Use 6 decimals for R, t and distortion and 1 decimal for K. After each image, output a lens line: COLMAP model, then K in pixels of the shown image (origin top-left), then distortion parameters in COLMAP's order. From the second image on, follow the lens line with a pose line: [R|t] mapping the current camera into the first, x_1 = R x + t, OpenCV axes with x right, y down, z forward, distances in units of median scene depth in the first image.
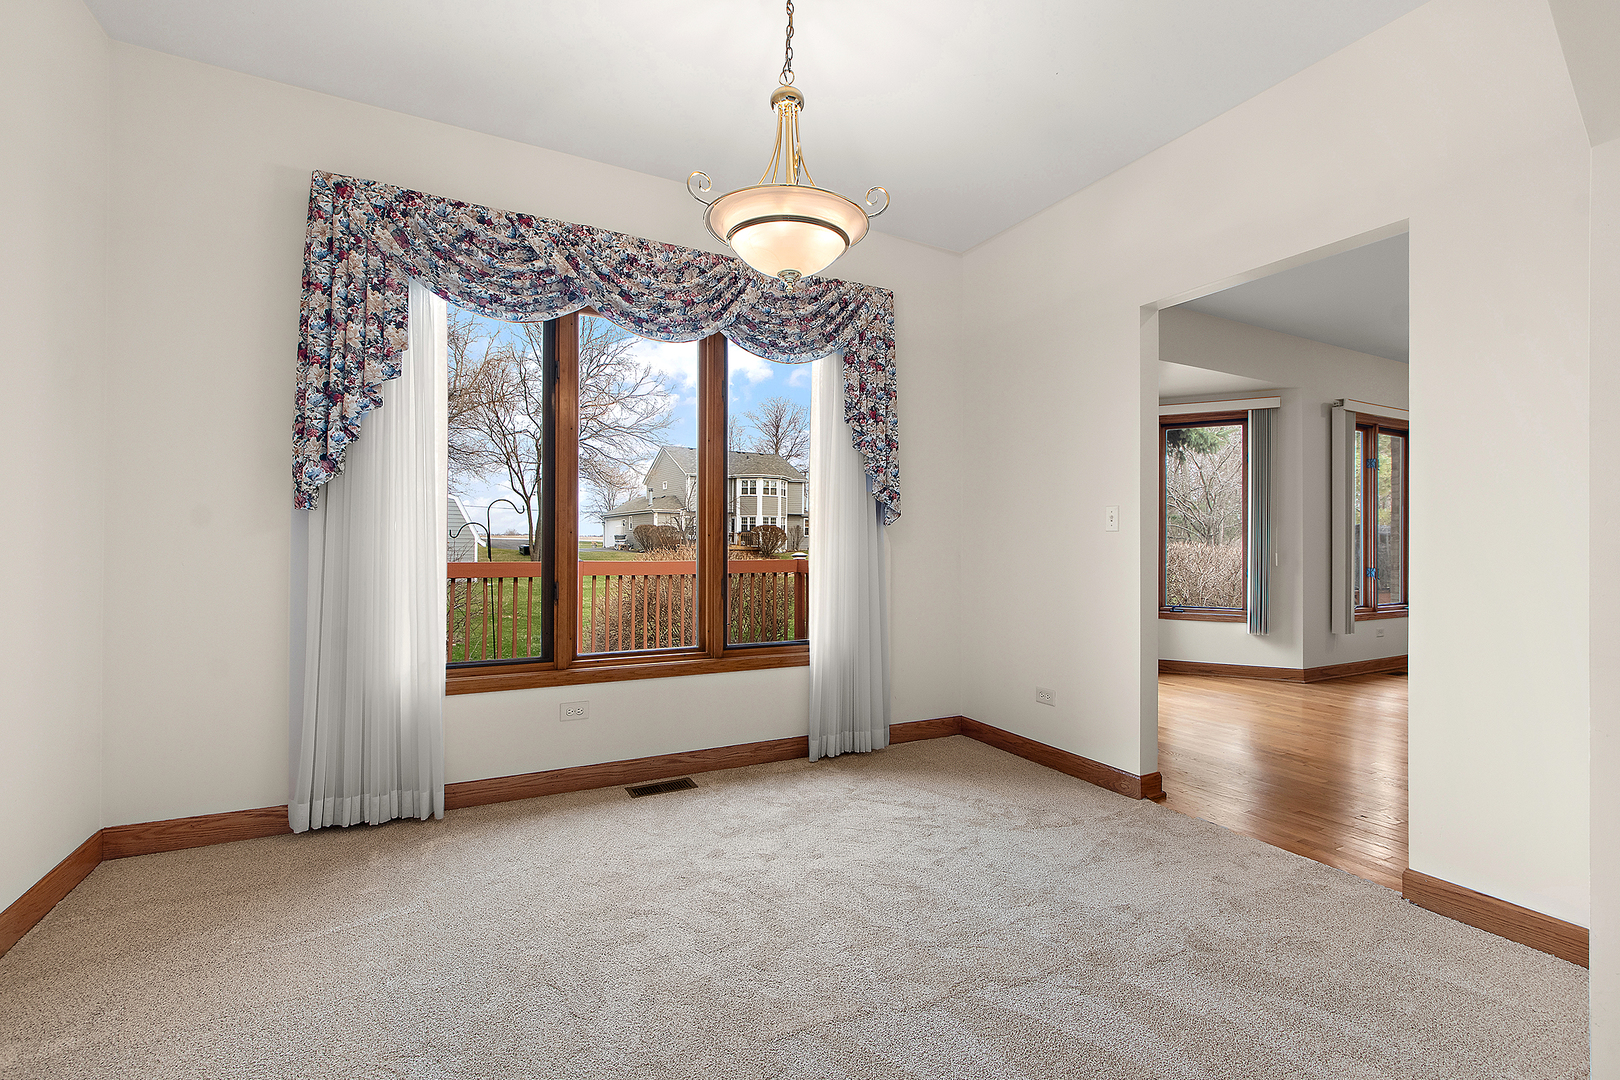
lens RADIAL K [[701.5, 0, 811.3], [0, 701.5, 544.3], [0, 0, 1]] dist [-0.002998, -0.000130]
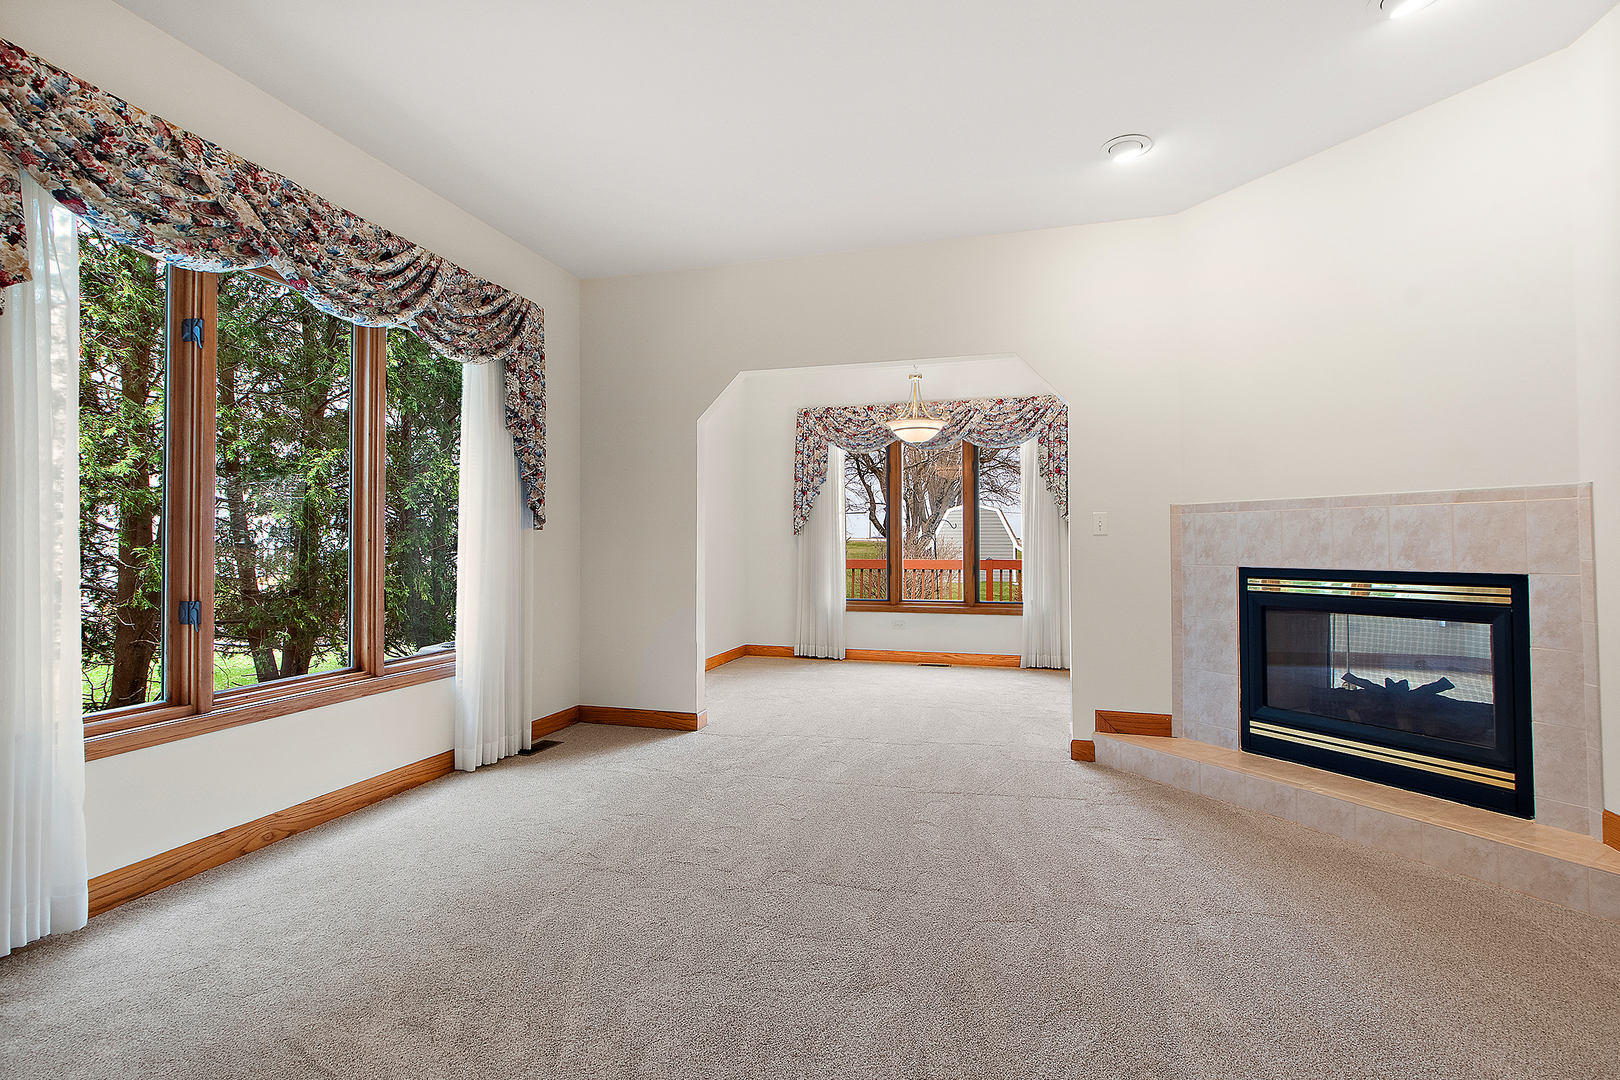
lens RADIAL K [[701.5, 0, 809.0], [0, 701.5, 543.3], [0, 0, 1]] dist [-0.002998, -0.000130]
pose [[0.741477, -0.012645, -0.670859, 1.069530], [0.006496, 0.999911, -0.011667, 0.011588], [0.670947, 0.004293, 0.741493, -0.921657]]
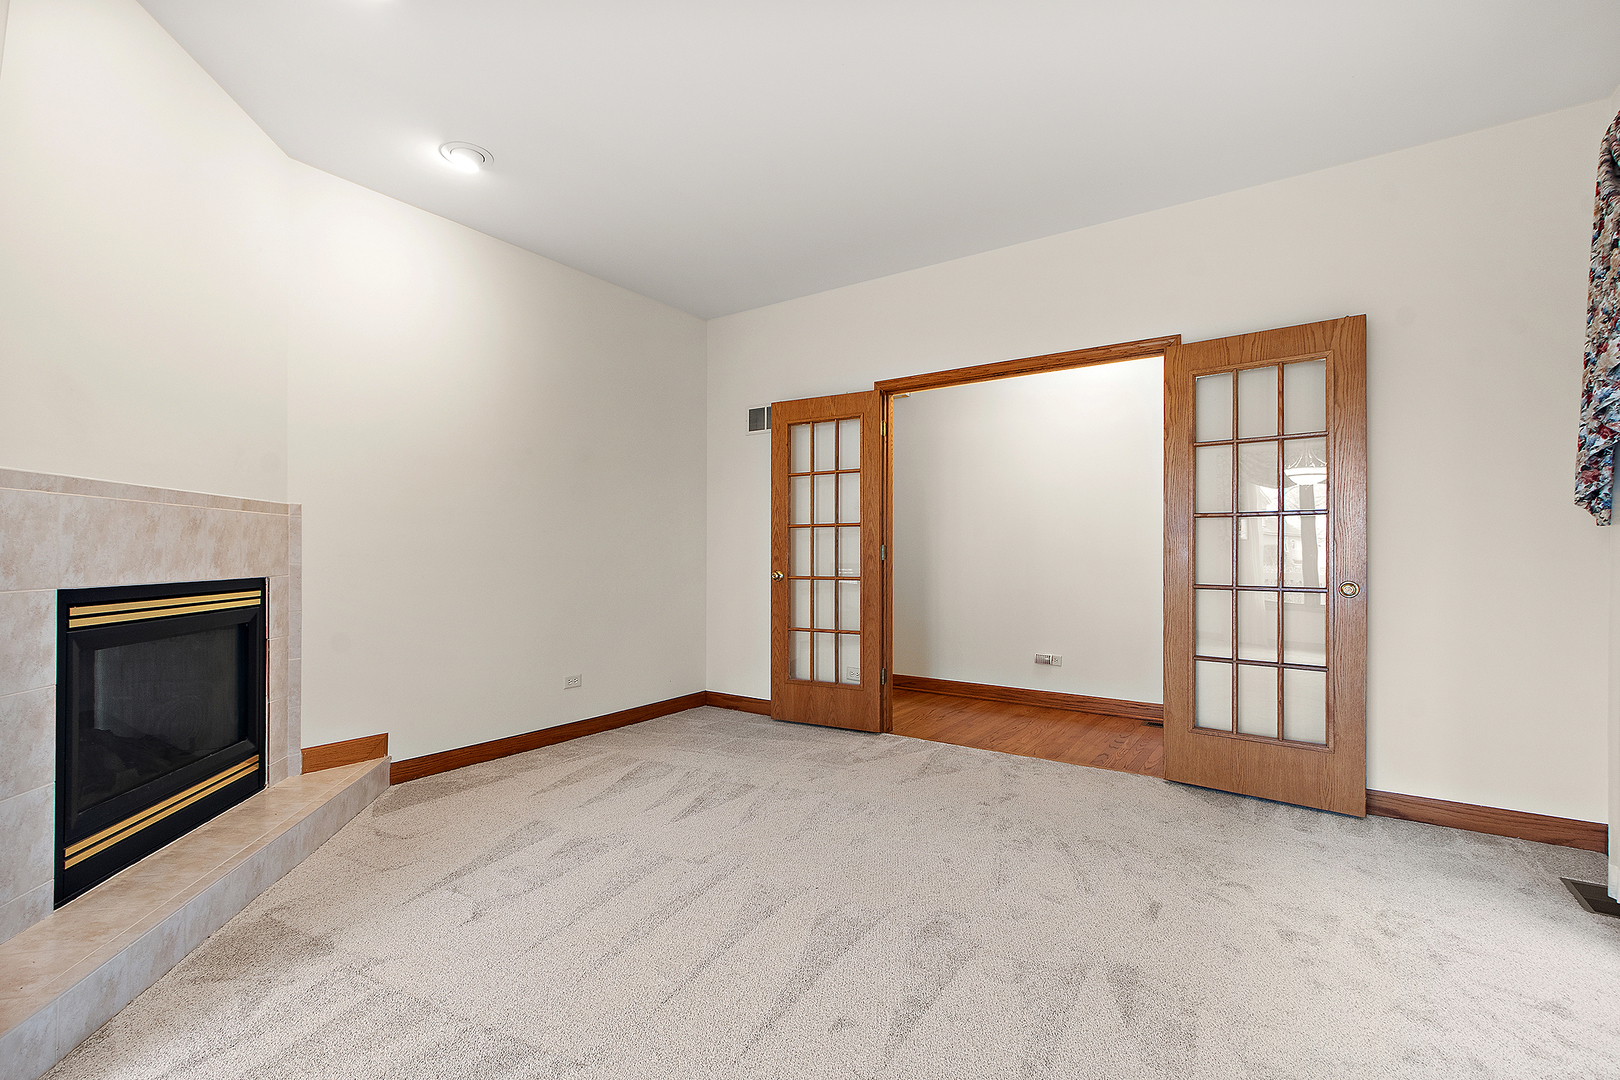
lens RADIAL K [[701.5, 0, 808.3], [0, 701.5, 543.5], [0, 0, 1]] dist [-0.002998, -0.000130]
pose [[-0.434870, 0.000997, 0.900493, -1.152581], [-0.005649, 0.999977, -0.003836, -0.016843], [-0.900475, -0.006755, -0.434854, 0.974248]]
